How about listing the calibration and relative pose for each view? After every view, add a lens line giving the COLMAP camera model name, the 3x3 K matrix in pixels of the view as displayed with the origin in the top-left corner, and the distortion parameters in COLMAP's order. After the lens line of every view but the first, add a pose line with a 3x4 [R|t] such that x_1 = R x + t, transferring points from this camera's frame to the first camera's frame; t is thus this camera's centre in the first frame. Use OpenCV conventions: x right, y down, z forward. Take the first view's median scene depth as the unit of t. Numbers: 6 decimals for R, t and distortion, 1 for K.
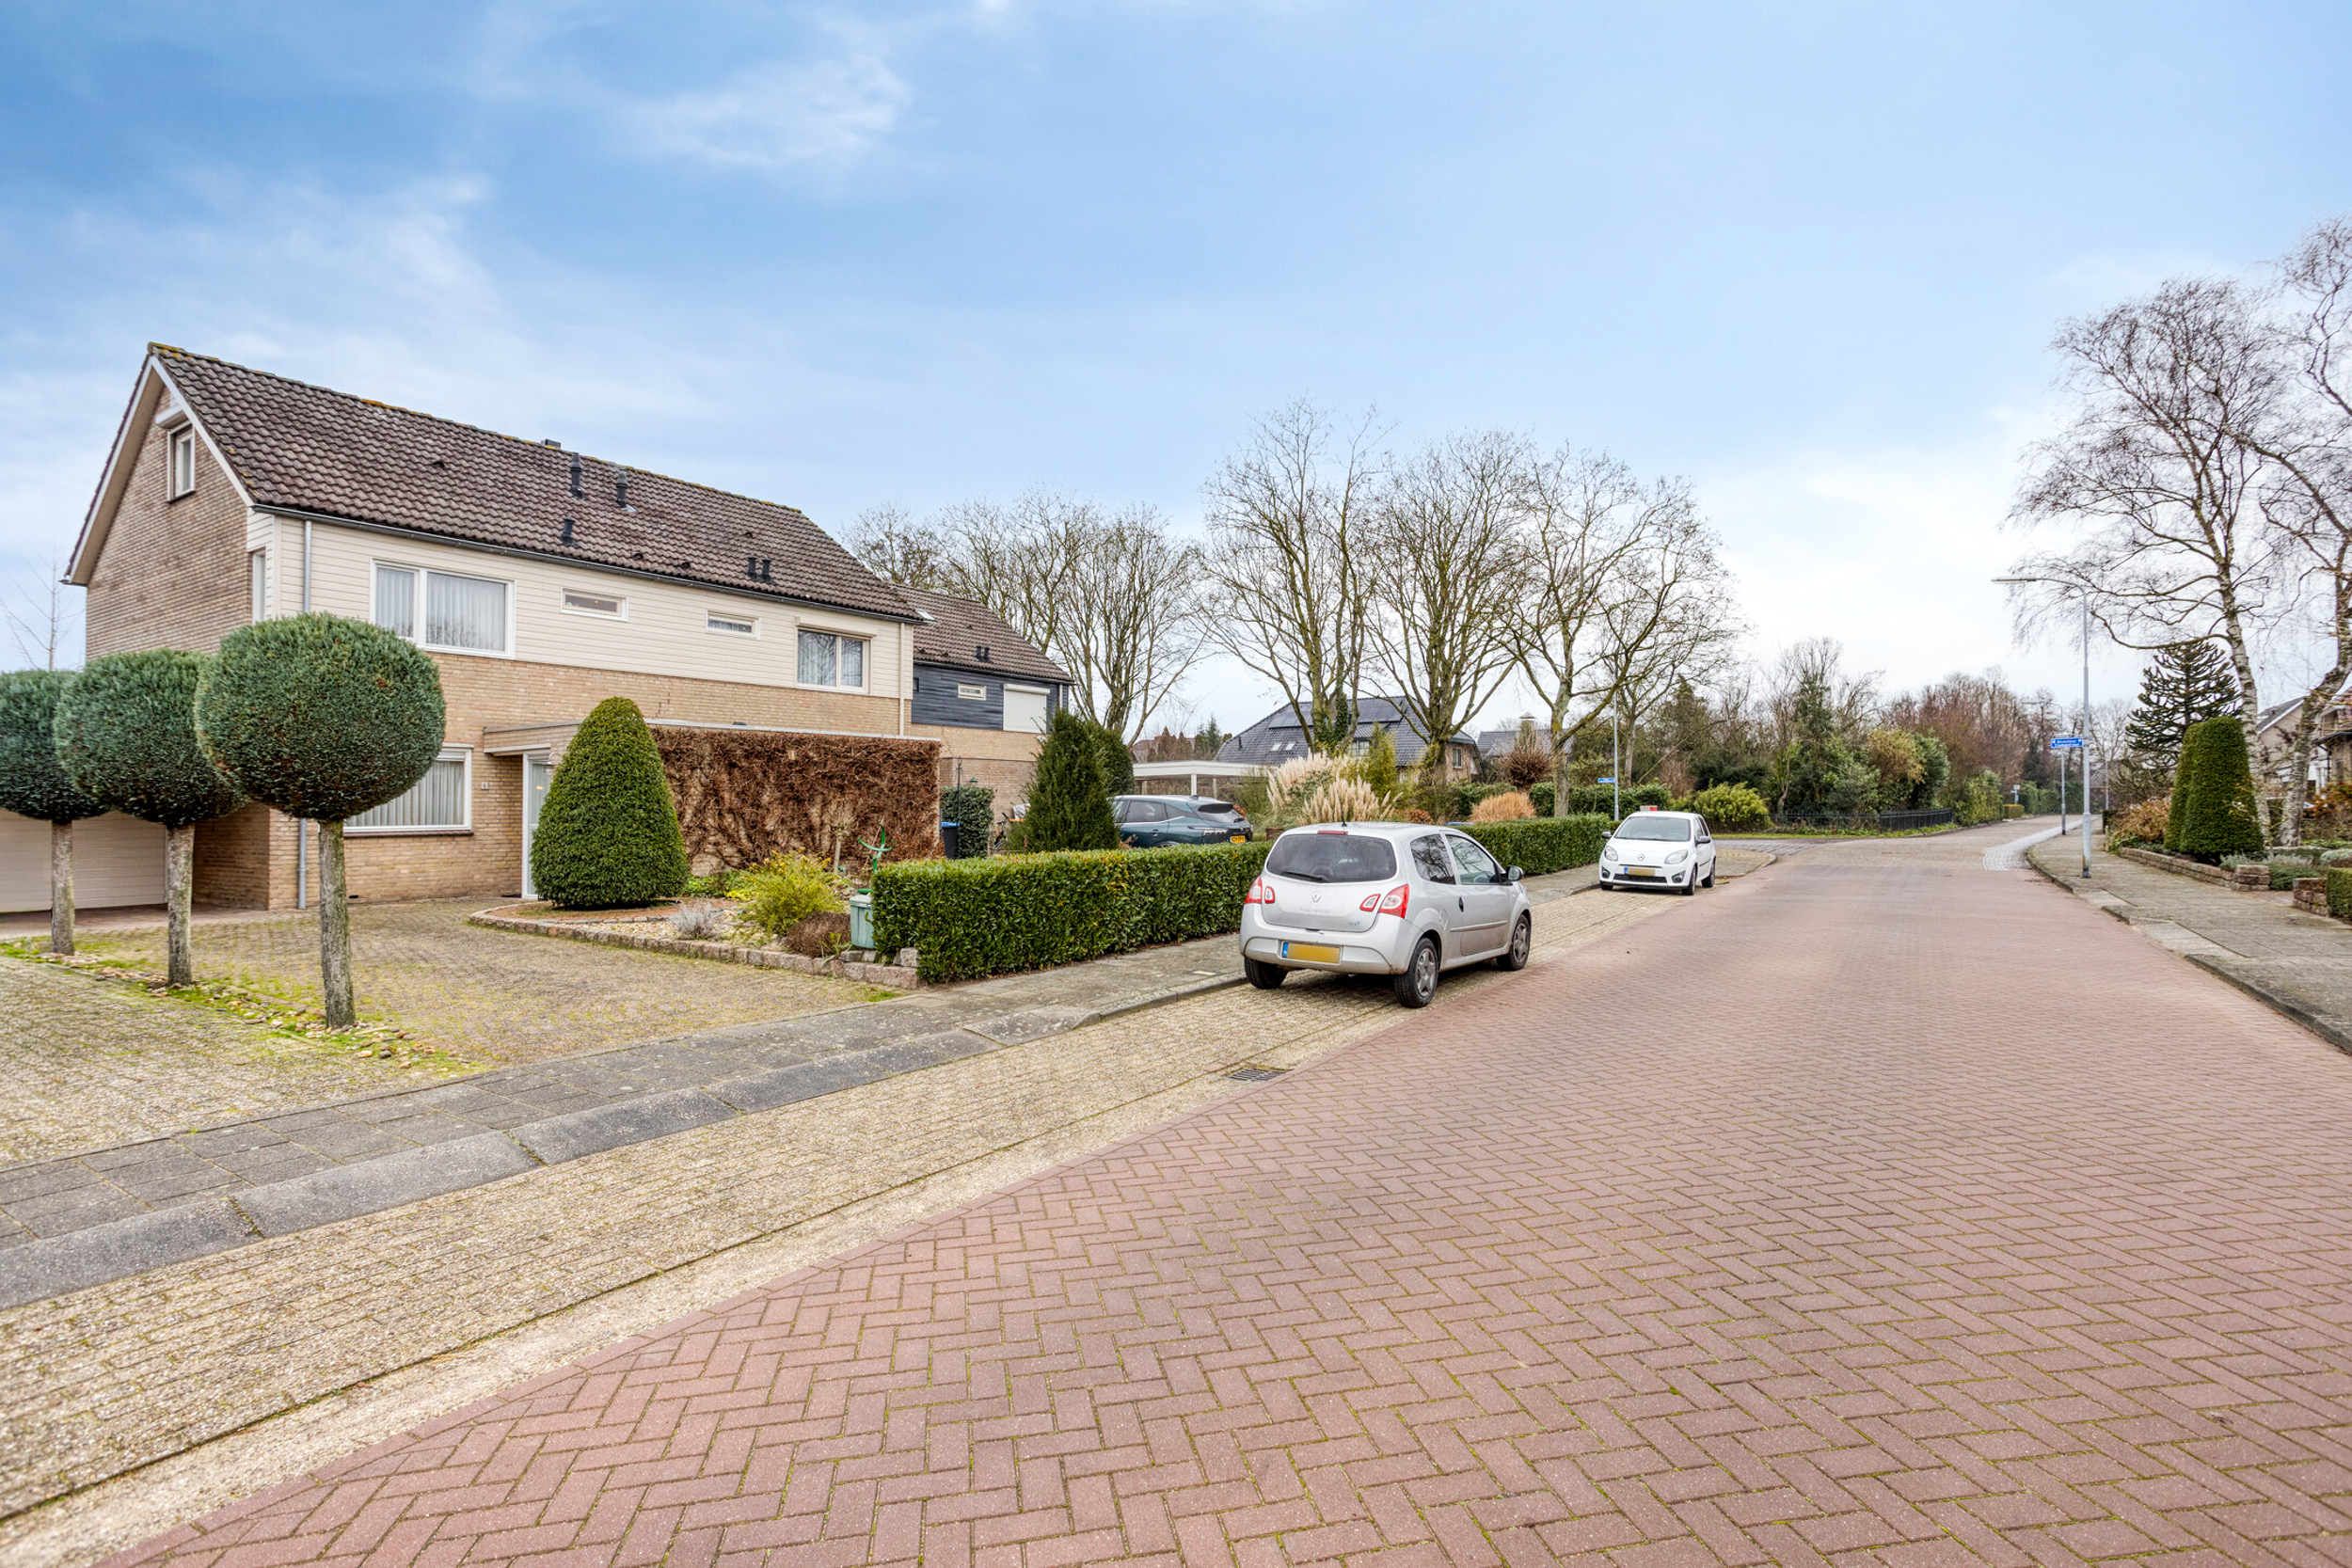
lens RADIAL K [[1175.5, 0, 1176.0], [0, 1175.5, 784.0], [0, 0, 1]] dist [-0.043168, 0.032771]
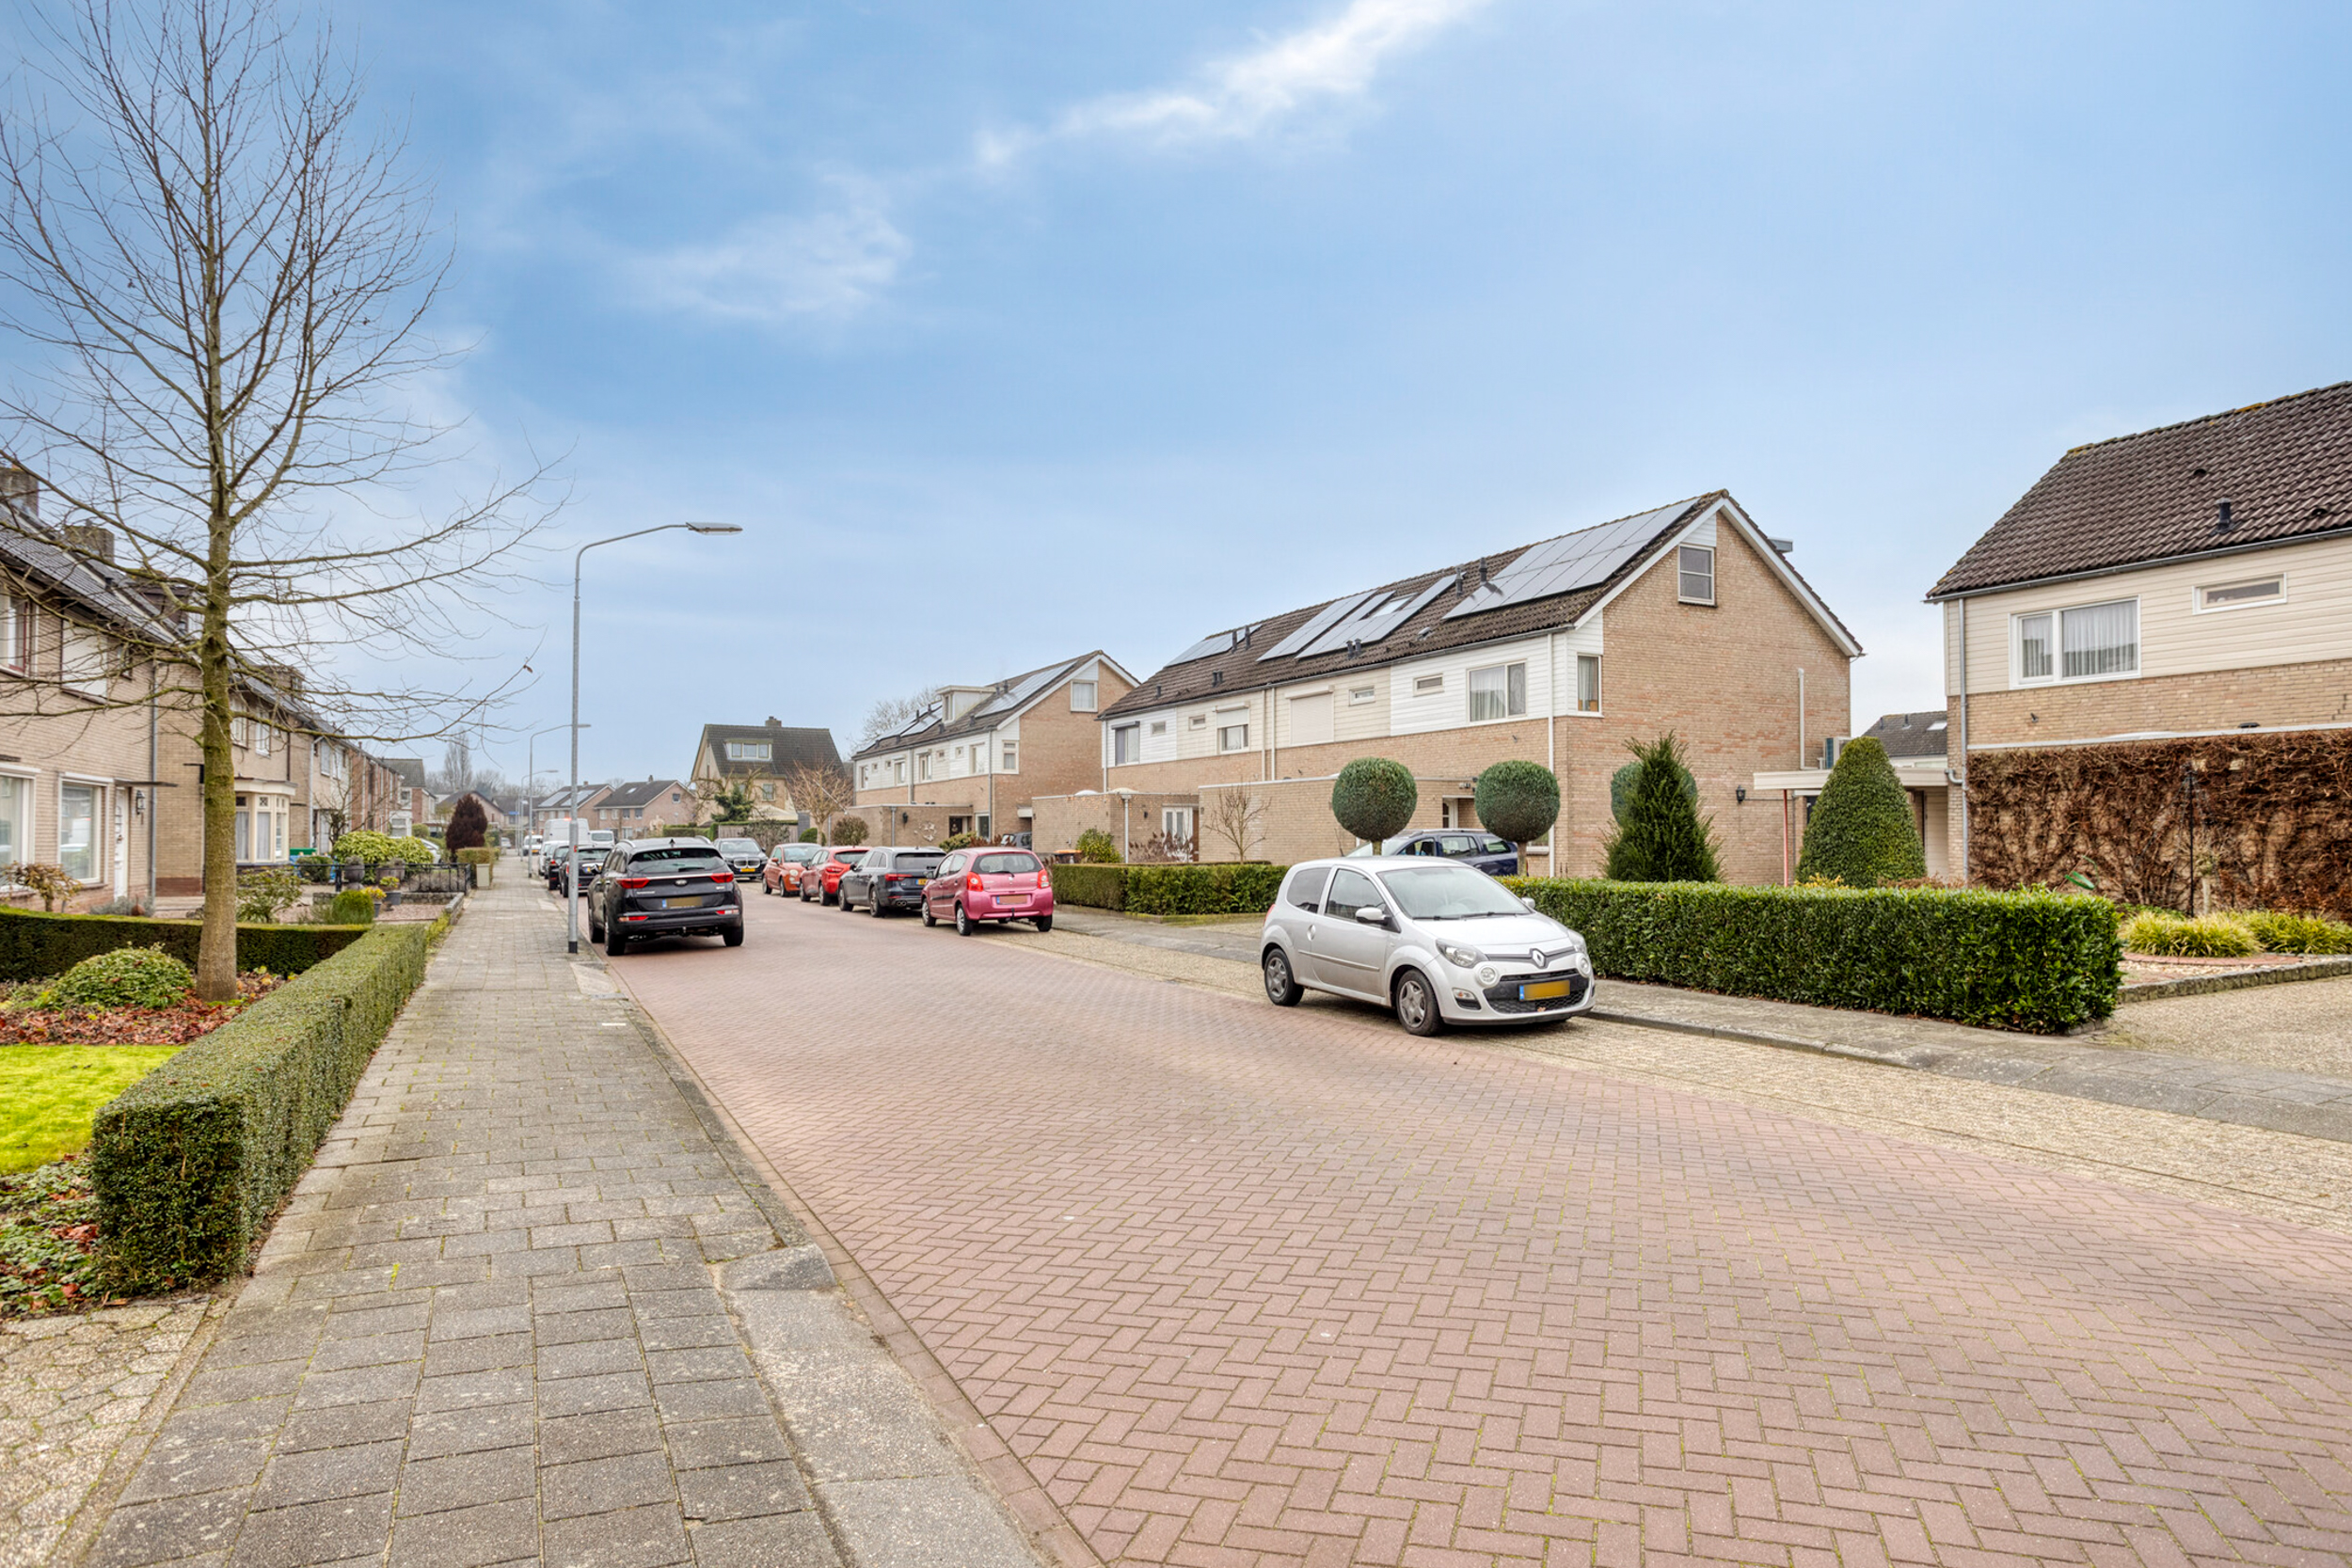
lens RADIAL K [[1424.7, 0, 1176.0], [0, 1424.7, 784.0], [0, 0, 1]] dist [0.000017, -0.000002]
pose [[-0.533760, -0.022077, -0.845348, 0.878325], [0.020271, 0.999038, -0.038890, 0.010604], [0.845393, -0.037894, -0.532799, 0.987731]]
